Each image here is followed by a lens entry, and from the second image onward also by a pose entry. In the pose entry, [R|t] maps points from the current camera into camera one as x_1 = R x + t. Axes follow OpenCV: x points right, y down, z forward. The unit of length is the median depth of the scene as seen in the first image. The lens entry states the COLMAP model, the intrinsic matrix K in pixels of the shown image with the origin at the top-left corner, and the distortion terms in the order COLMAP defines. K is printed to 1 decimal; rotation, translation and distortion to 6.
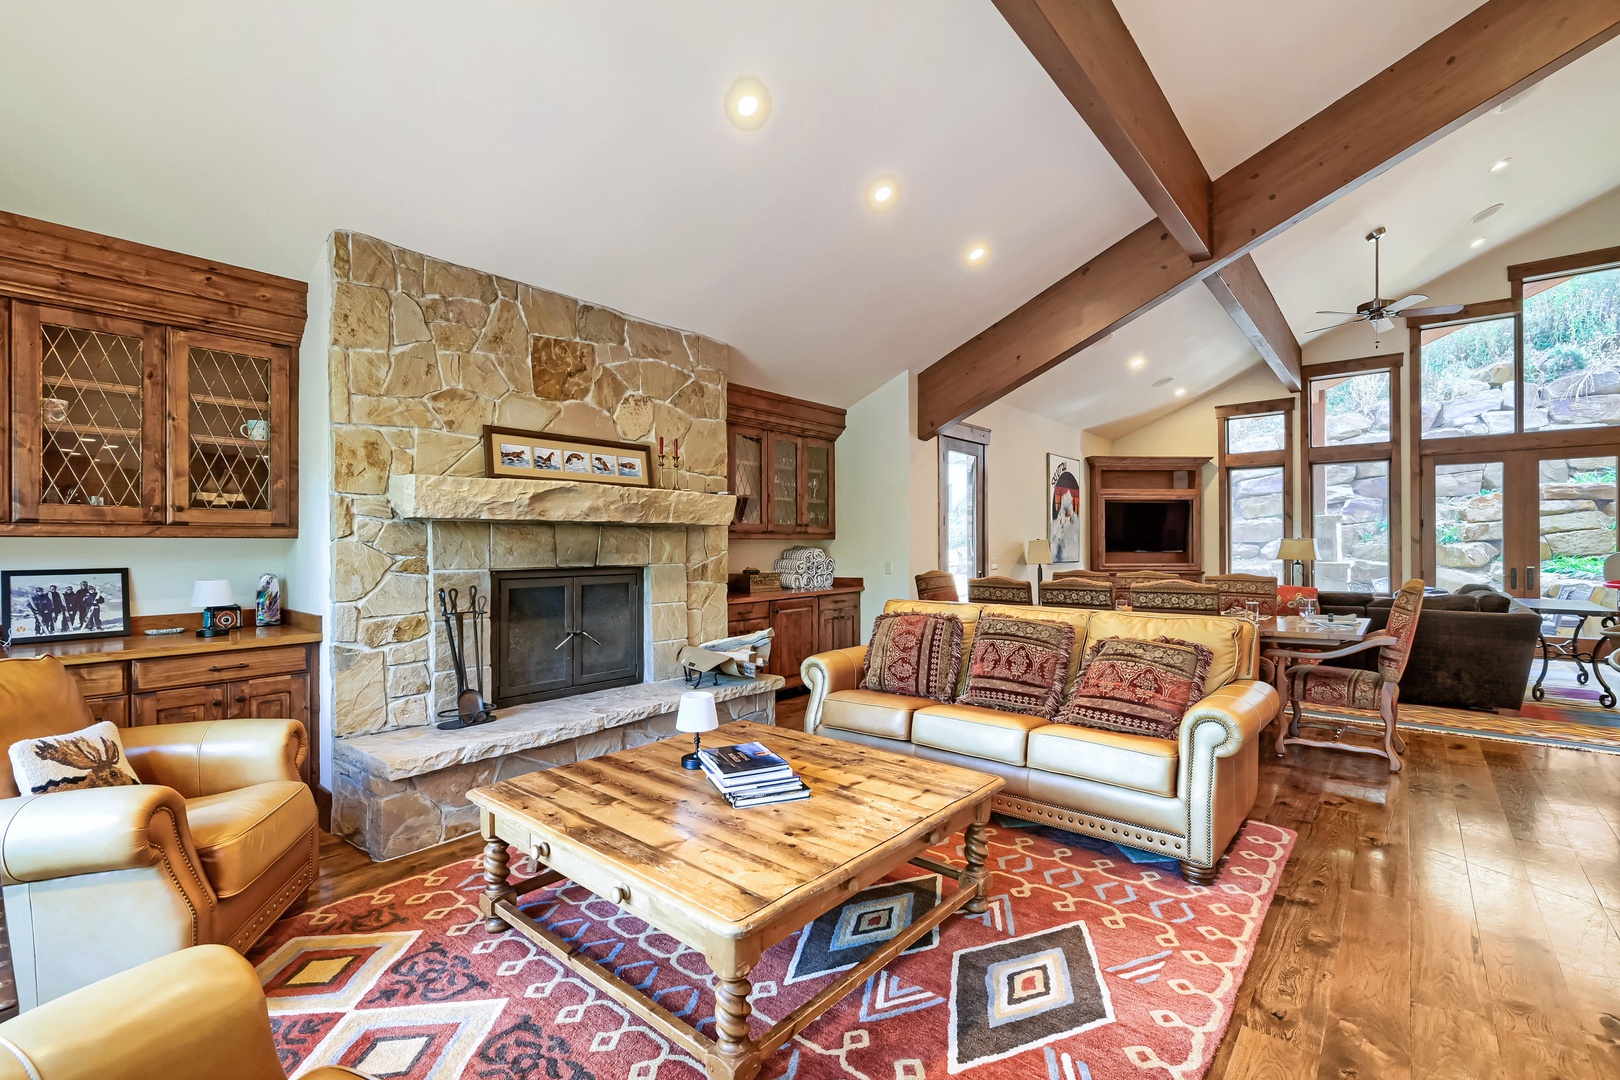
lens RADIAL K [[714.0, 0, 809.8], [0, 714.0, 537.3], [0, 0, 1]] dist [-0.002044, 0.000294]
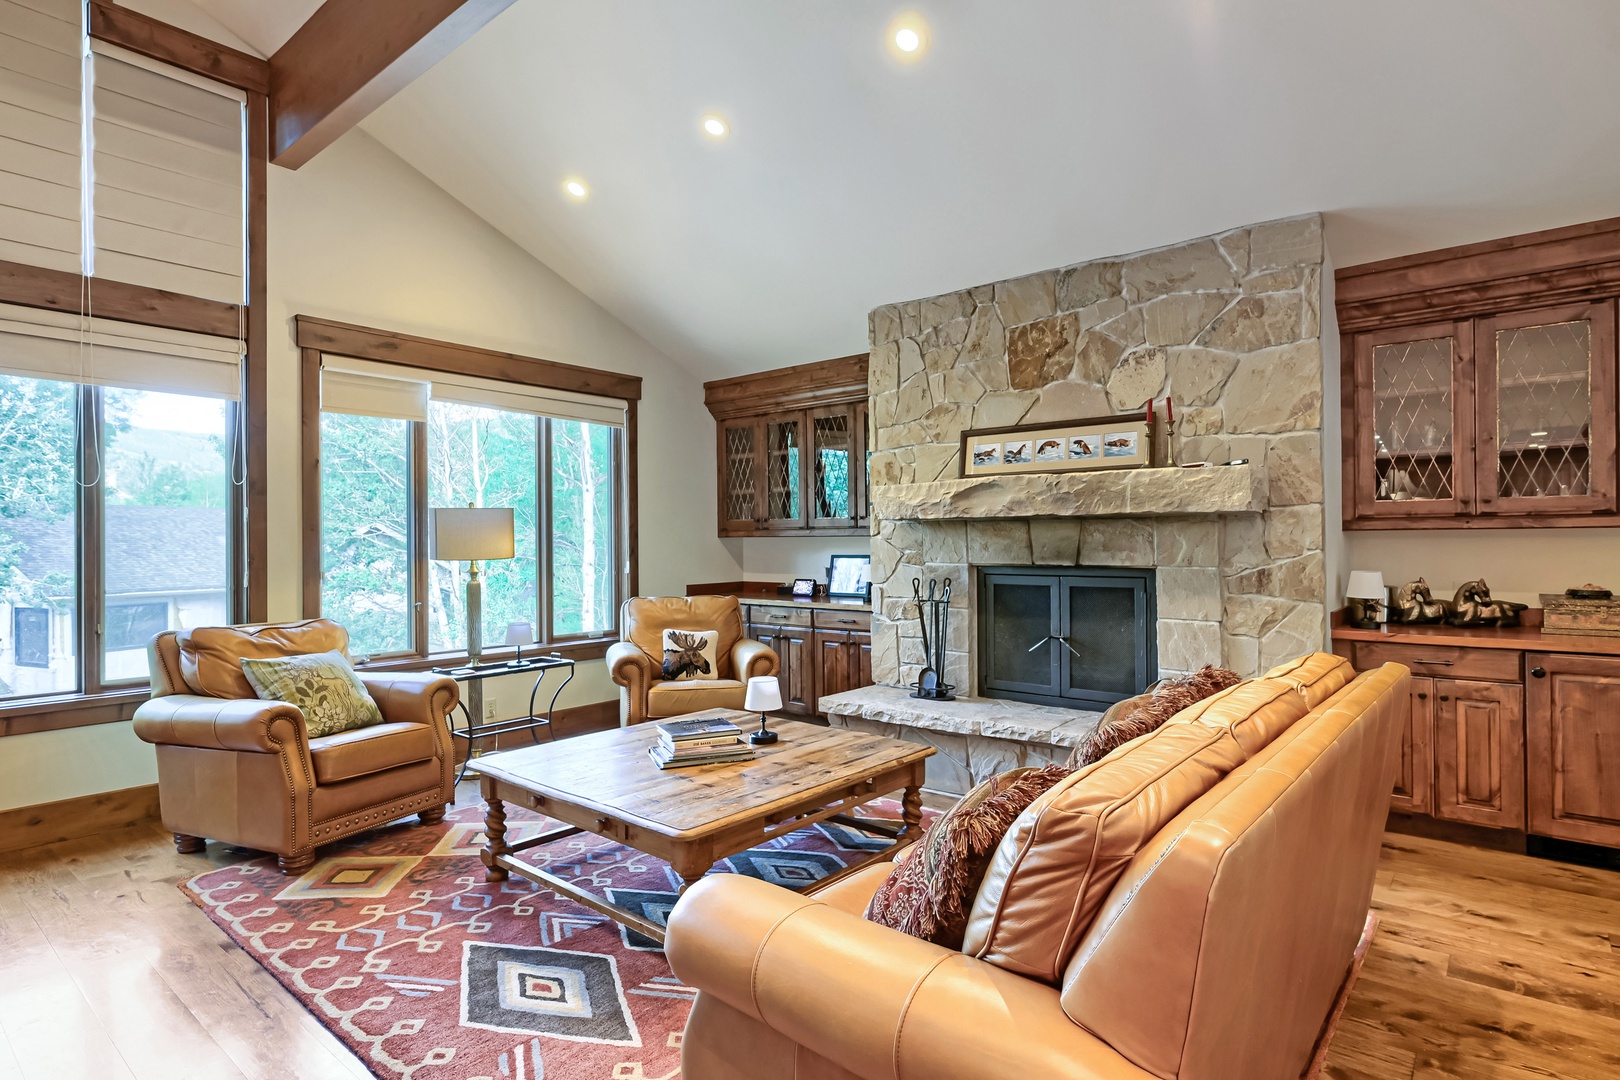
lens RADIAL K [[829.1, 0, 813.3], [0, 829.1, 540.7], [0, 0, 1]] dist [-0.019839, 0.000553]
pose [[0.009160, 0.000781, -0.999958, 0.769049], [0.014786, 0.999890, 0.000916, 0.004862], [0.999849, -0.014794, 0.009147, 0.728033]]
